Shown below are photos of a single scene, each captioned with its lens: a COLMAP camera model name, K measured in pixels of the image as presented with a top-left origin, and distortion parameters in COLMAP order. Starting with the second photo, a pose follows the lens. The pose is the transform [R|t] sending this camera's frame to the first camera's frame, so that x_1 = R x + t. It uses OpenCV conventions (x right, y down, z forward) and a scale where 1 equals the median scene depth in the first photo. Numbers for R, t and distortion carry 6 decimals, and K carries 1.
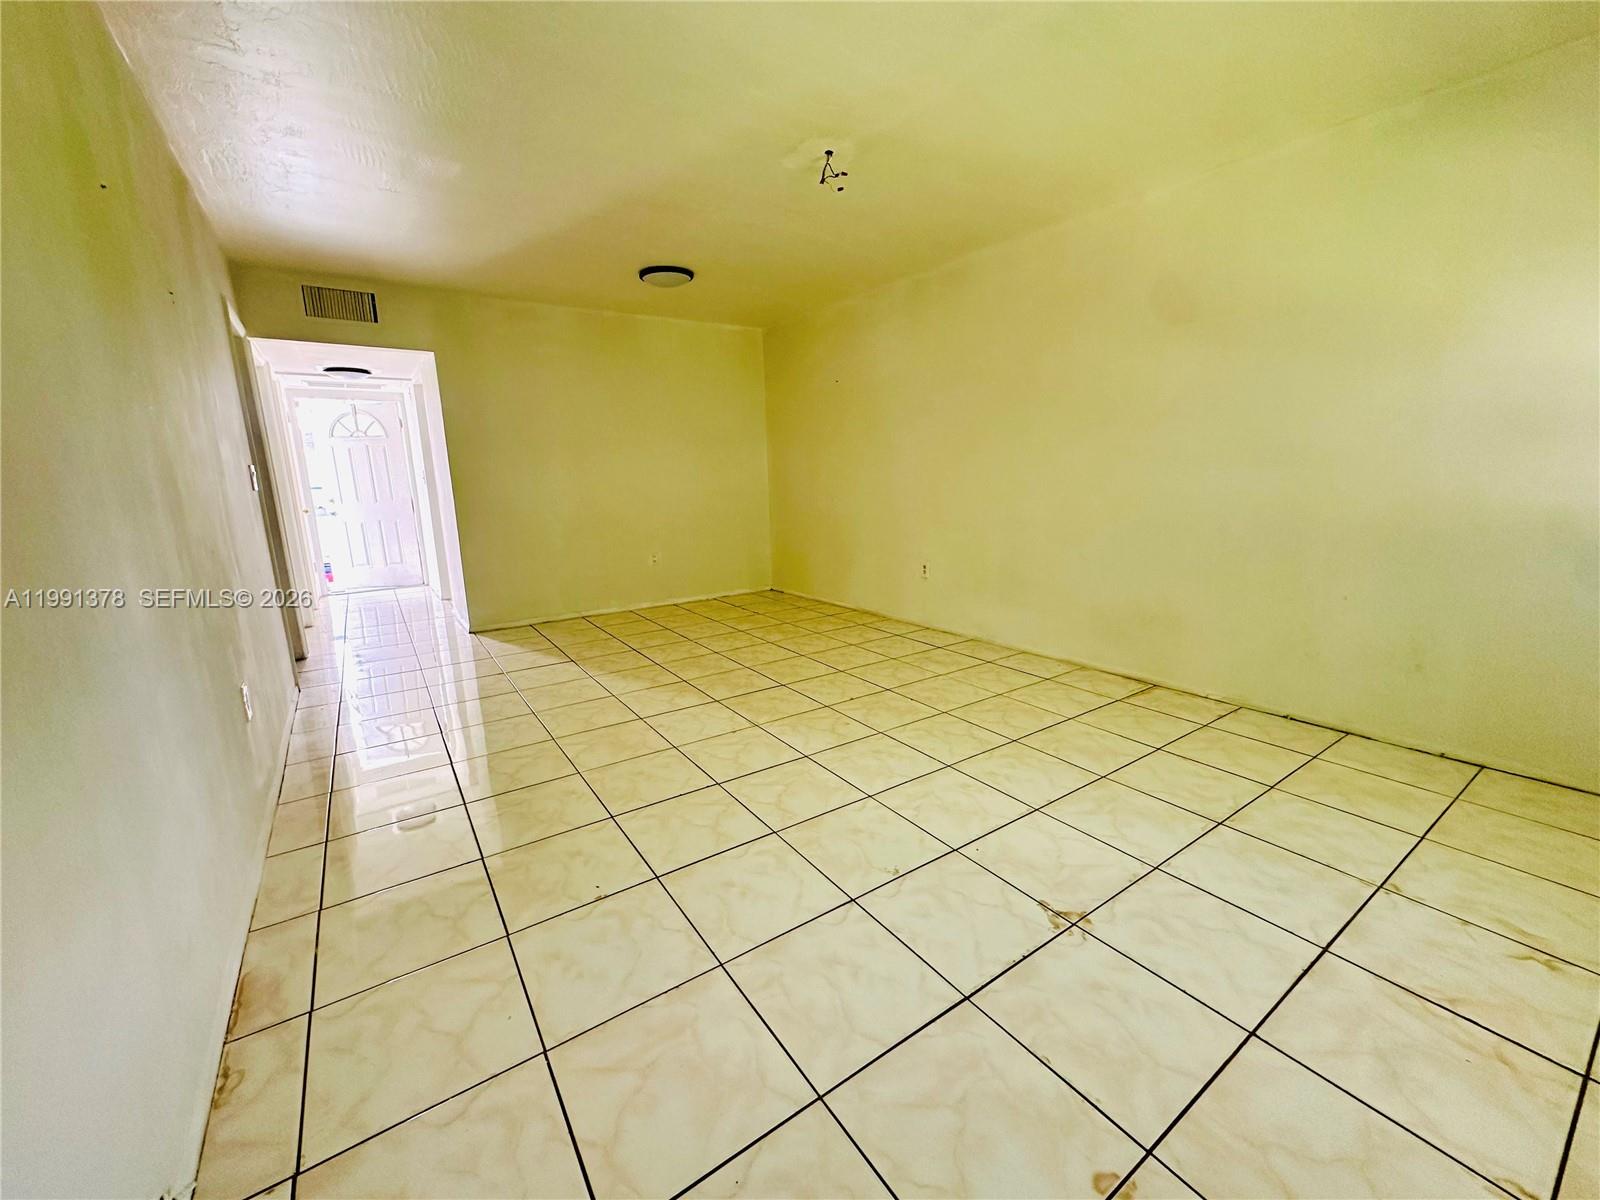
lens RADIAL K [[636.9, 0, 797.3], [0, 636.9, 603.2], [0, 0, 1]] dist [-0.003780, 0.001201]
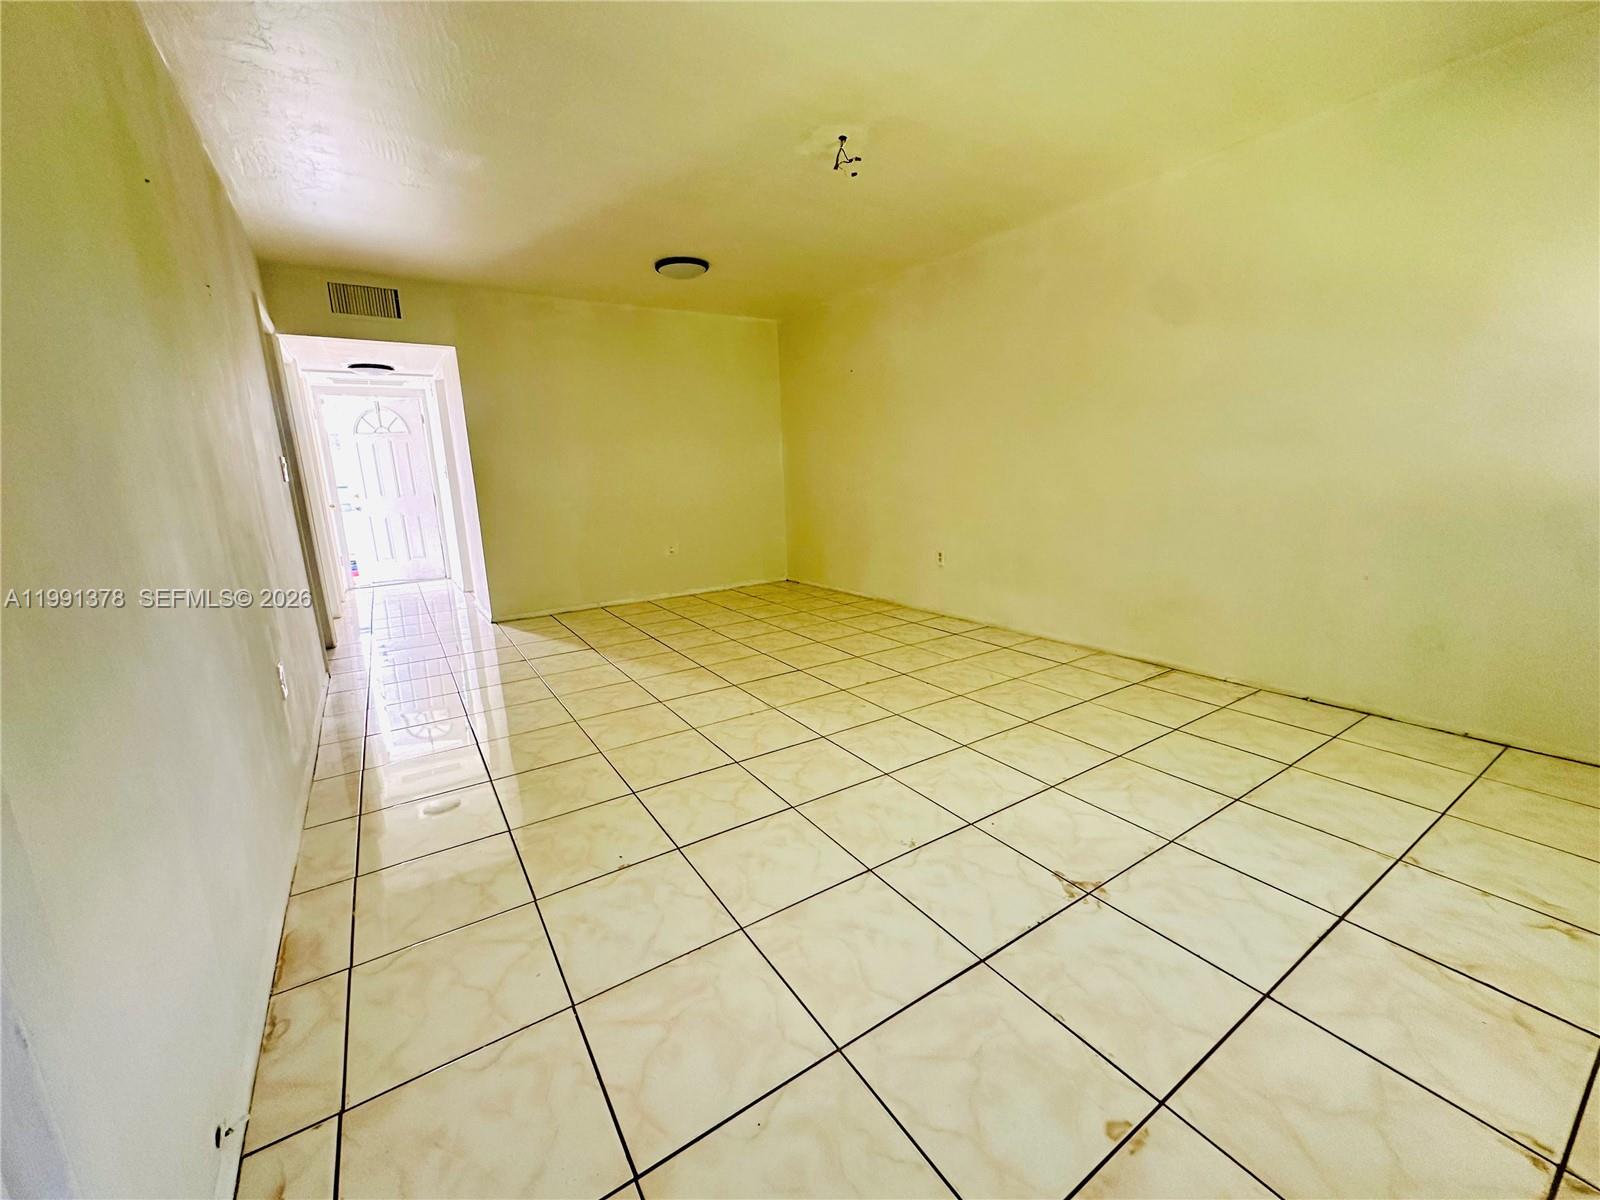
lens RADIAL K [[636.9, 0, 797.2], [0, 636.9, 604.6], [0, 0, 1]] dist [-0.003780, 0.001201]
pose [[0.999699, -0.004547, -0.024122, -0.001913], [0.004699, 0.999969, 0.006270, 0.027669], [0.024093, -0.006382, 0.999689, -0.015182]]
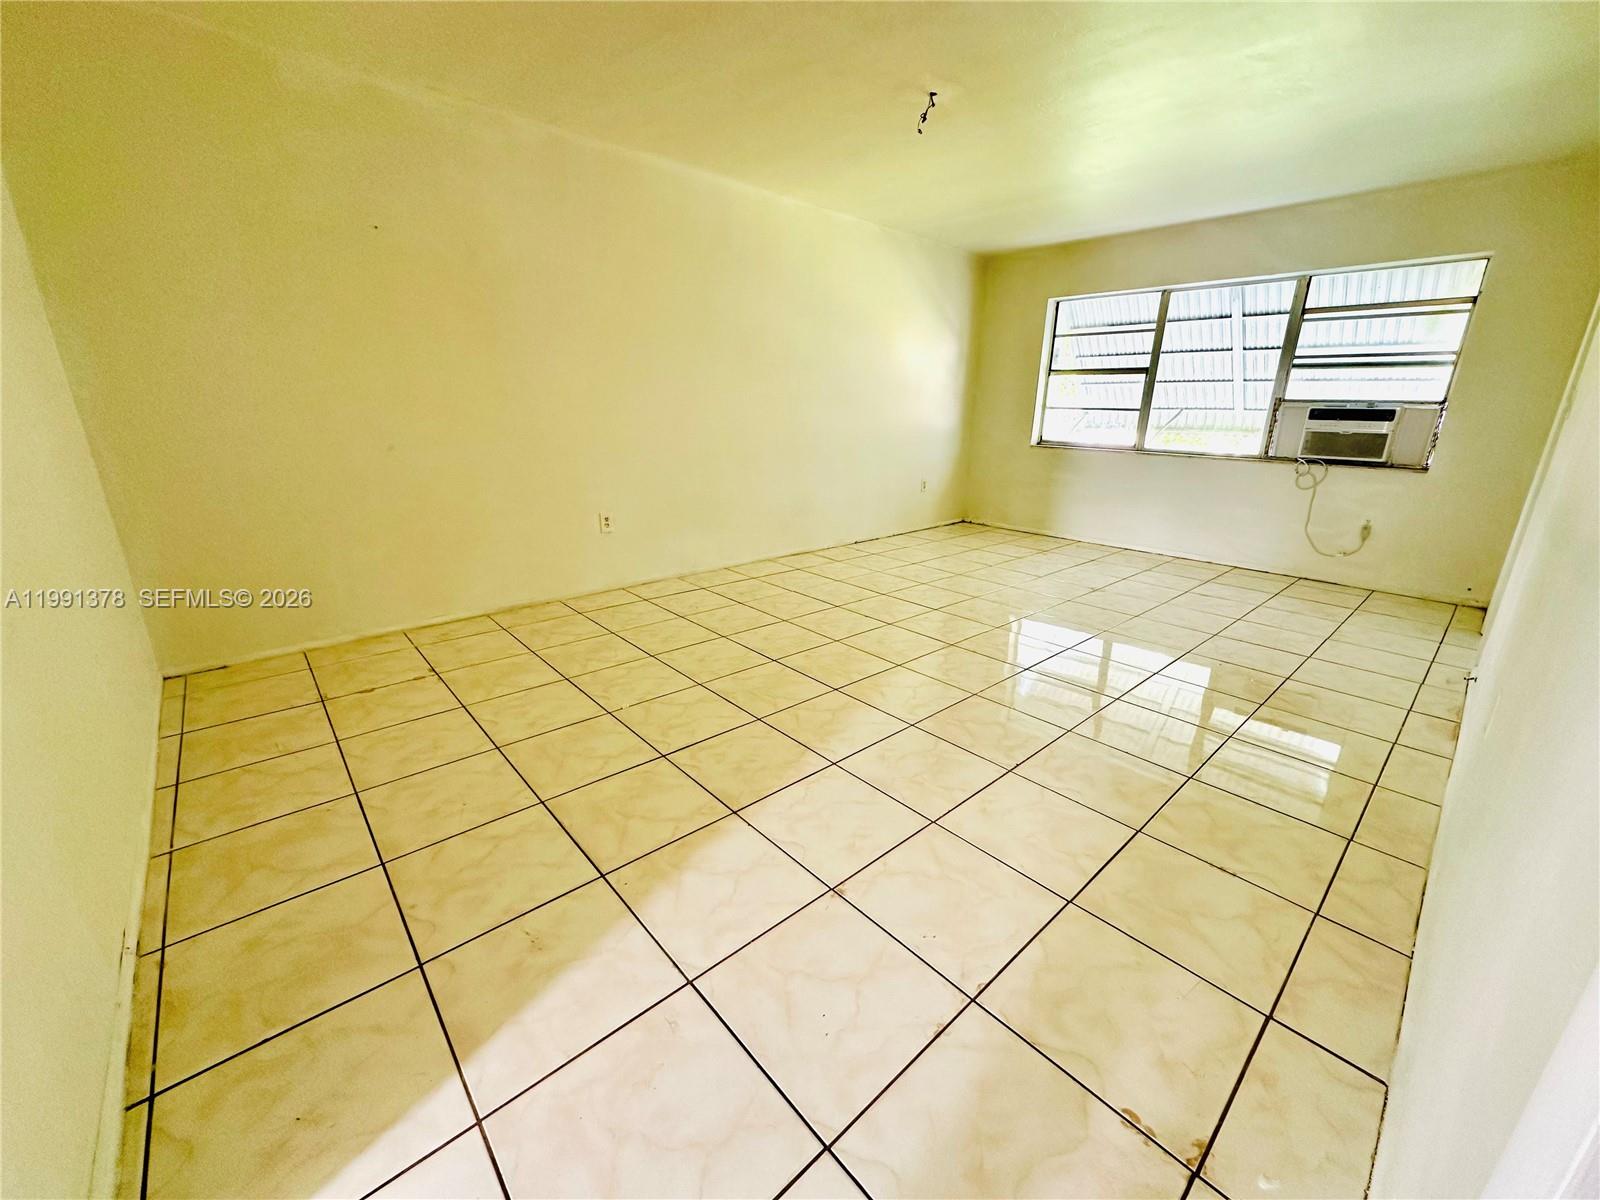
lens RADIAL K [[636.9, 0, 801.3], [0, 636.9, 600.0], [0, 0, 1]] dist [-0.003780, 0.001201]
pose [[-0.135681, -0.276168, 0.951484, -1.317123], [0.186507, 0.936076, 0.298291, -0.318918], [-0.973040, 0.217930, -0.075500, 1.658899]]
